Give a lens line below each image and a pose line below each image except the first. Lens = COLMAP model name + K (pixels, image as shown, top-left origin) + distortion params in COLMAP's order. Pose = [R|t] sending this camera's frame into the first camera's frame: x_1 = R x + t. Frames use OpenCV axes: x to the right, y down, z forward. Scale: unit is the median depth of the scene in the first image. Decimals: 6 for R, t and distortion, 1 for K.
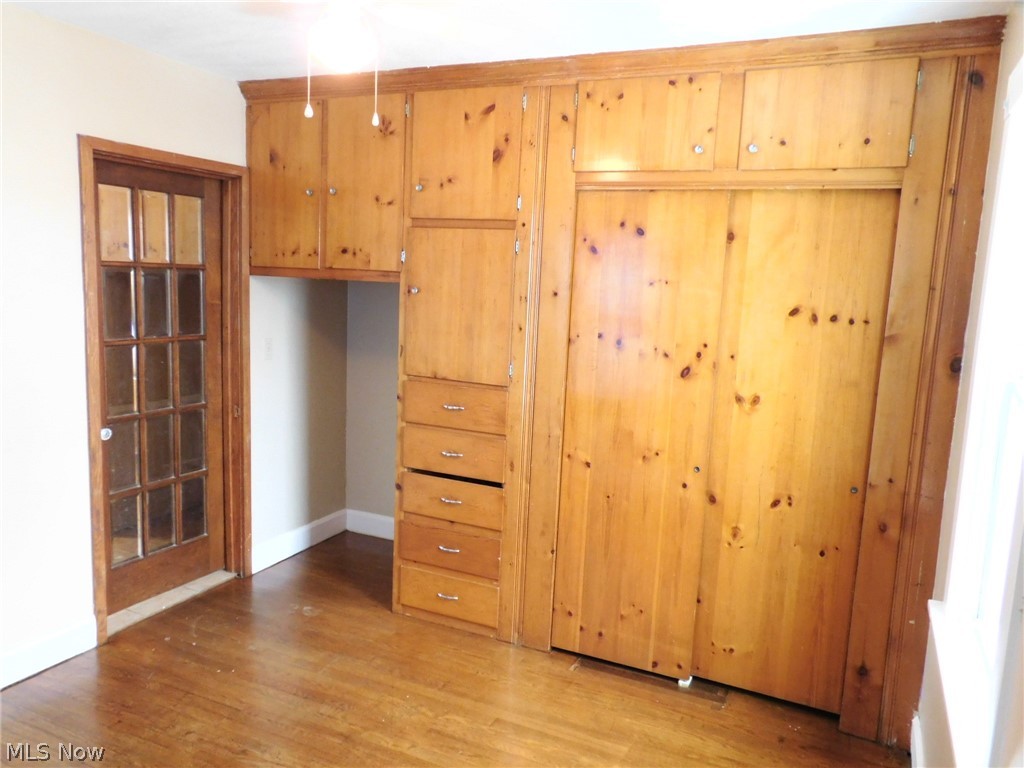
lens RADIAL K [[772.6, 0, 512.0], [0, 772.6, 384.0], [0, 0, 1]] dist [-0.034102, 0.080421]
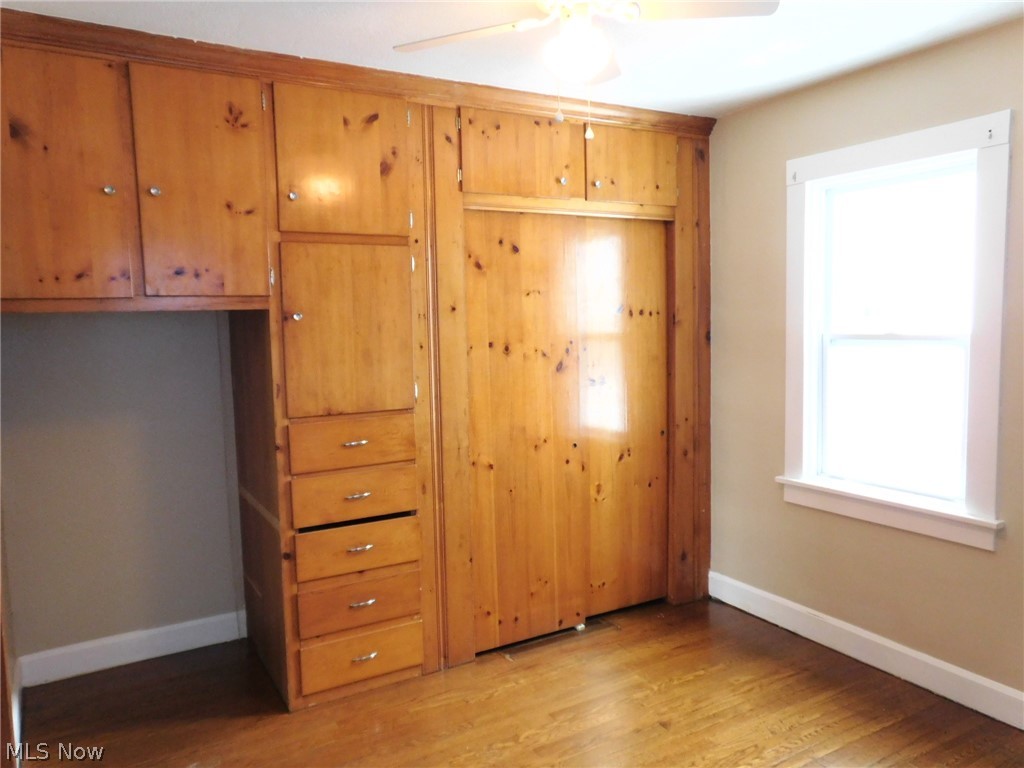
lens RADIAL K [[772.6, 0, 512.0], [0, 772.6, 384.0], [0, 0, 1]] dist [-0.034102, 0.080421]
pose [[0.561783, -0.132312, 0.816635, -0.744742], [0.161595, 0.985663, 0.048533, -0.055124], [-0.811349, 0.104699, 0.575110, 0.355682]]
